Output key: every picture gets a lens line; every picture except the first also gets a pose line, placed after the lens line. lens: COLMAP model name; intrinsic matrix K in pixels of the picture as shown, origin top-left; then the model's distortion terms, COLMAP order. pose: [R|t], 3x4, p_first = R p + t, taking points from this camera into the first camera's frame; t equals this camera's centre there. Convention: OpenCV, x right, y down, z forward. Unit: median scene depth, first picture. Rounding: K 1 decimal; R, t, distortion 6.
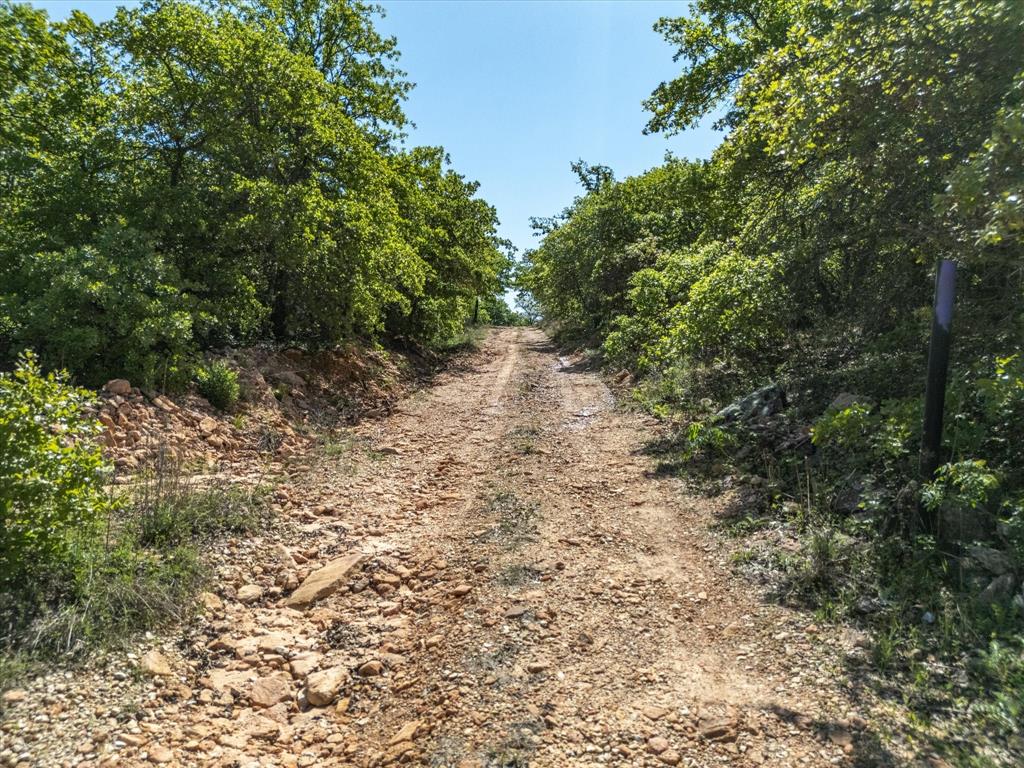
lens RADIAL K [[753.3, 0, 512.2], [0, 753.3, 381.3], [0, 0, 1]] dist [0.075940, -0.078473]
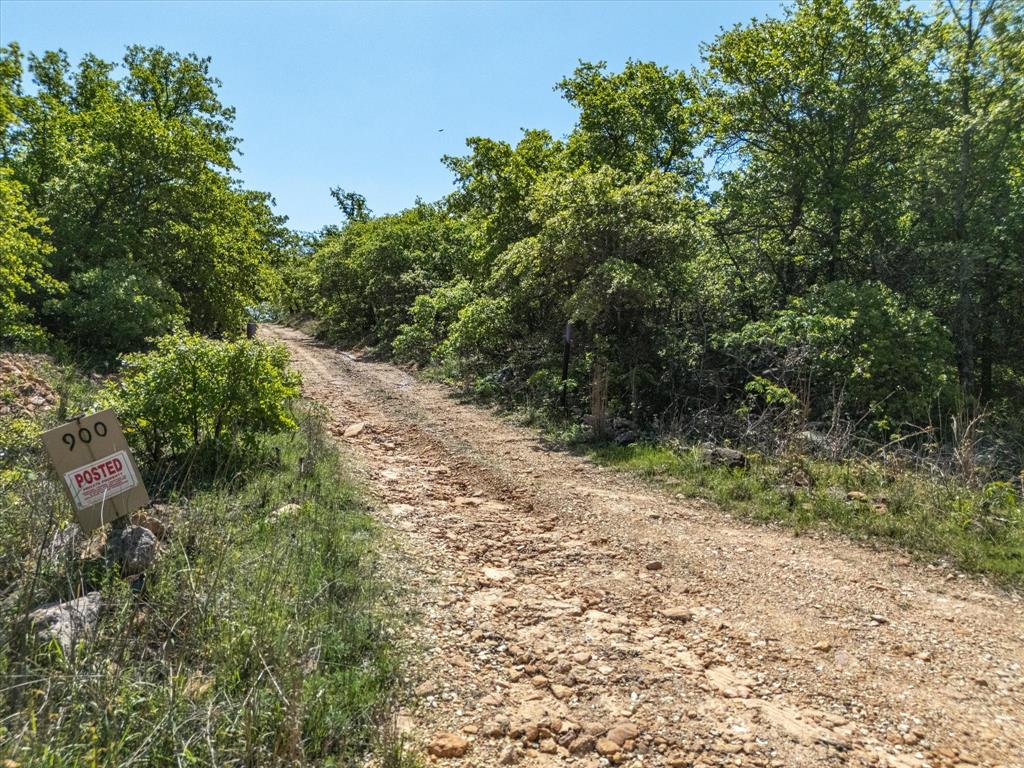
lens RADIAL K [[753.3, 0, 511.4], [0, 753.3, 383.5], [0, 0, 1]] dist [0.075940, -0.078473]
pose [[0.930324, 0.017184, 0.366335, -0.271975], [-0.017453, 0.999844, -0.002578, 0.038443], [-0.366323, -0.003995, 0.930479, -0.621800]]
